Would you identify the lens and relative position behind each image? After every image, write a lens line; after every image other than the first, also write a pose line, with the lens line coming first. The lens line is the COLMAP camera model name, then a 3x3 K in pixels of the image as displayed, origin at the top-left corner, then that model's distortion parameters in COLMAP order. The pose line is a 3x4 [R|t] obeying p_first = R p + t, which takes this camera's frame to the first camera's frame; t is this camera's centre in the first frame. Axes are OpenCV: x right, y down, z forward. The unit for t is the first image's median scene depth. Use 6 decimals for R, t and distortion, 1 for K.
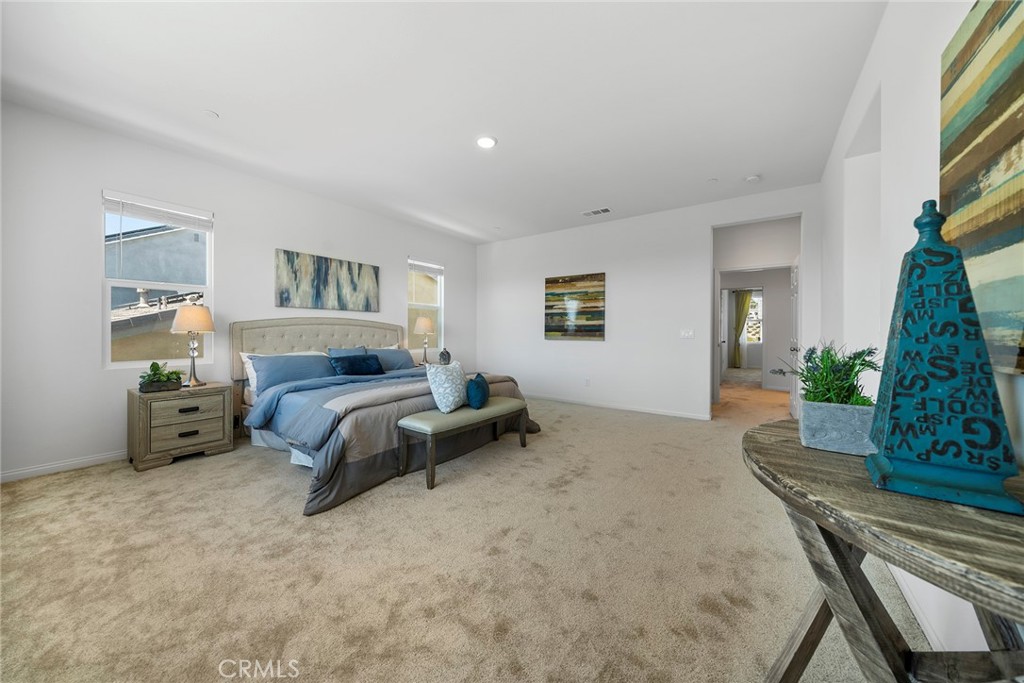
lens RADIAL K [[350.9, 0, 516.5], [0, 350.9, 338.1], [0, 0, 1]] dist [-0.004548, -0.000082]
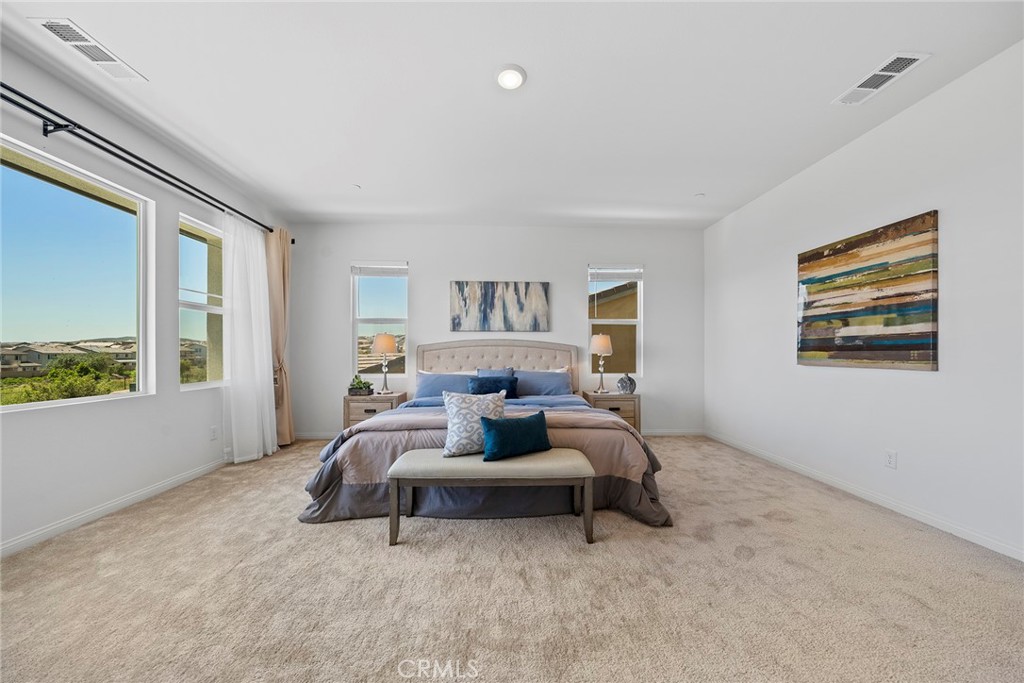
lens RADIAL K [[354.2, 0, 513.0], [0, 354.2, 355.4], [0, 0, 1]] dist [-0.006437, -0.000095]
pose [[0.612651, -0.000161, -0.790353, 0.315918], [-0.009854, 0.999921, -0.007841, -0.003231], [0.790292, 0.012592, 0.612601, 0.392927]]
